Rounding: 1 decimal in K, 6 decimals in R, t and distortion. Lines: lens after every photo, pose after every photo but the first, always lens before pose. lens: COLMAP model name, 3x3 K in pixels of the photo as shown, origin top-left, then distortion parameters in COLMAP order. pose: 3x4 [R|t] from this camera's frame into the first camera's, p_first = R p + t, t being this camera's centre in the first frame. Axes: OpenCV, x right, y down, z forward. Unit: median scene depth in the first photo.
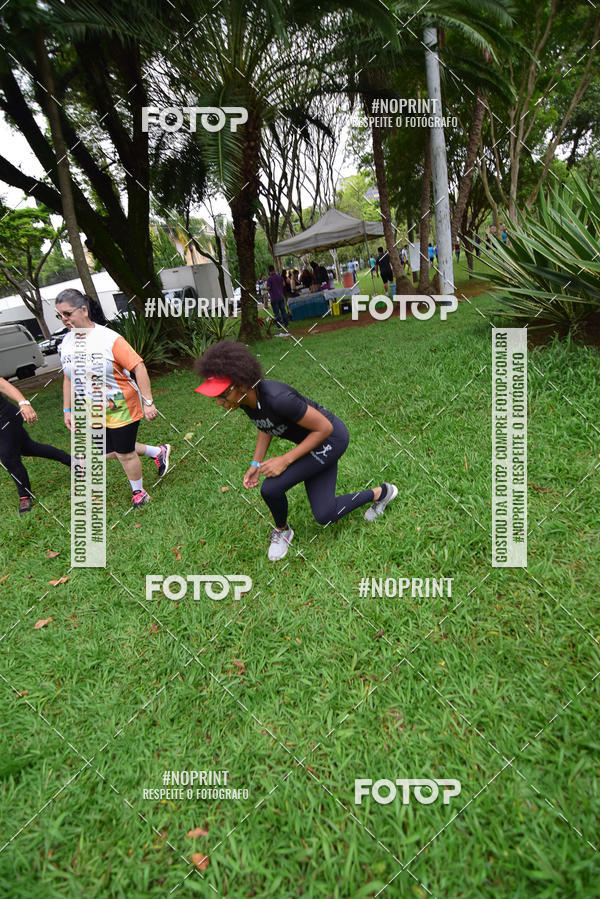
lens RADIAL K [[435.2, 0, 300.1], [0, 435.2, 454.6], [0, 0, 1]] dist [-0.014840, -0.004314]
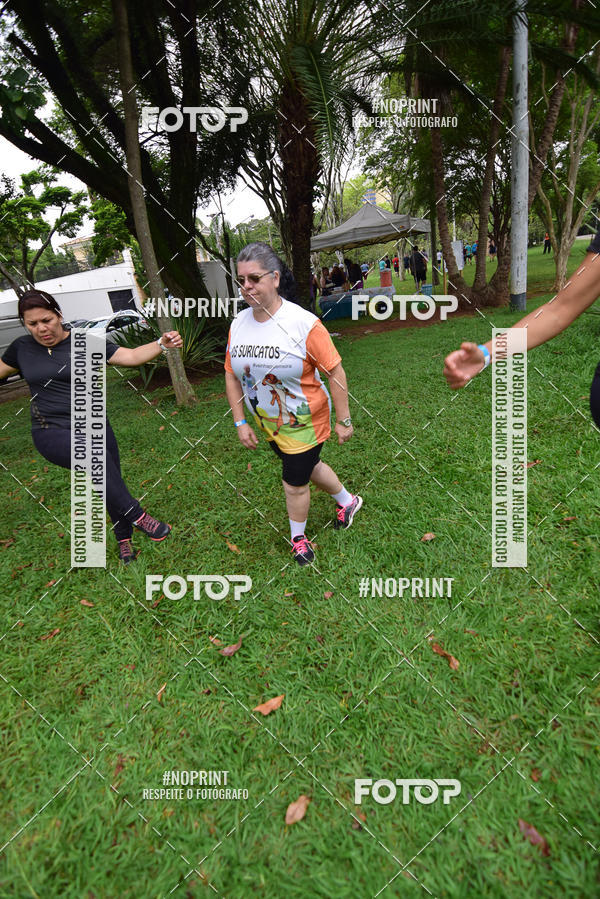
lens RADIAL K [[418.5, 0, 302.0], [0, 418.5, 459.8], [0, 0, 1]] dist [-0.017168, -0.000641]
pose [[0.998797, 0.006013, 0.048665, -0.104396], [-0.006783, 0.999854, 0.015675, -0.014576], [-0.048564, -0.015986, 0.998692, 0.076650]]
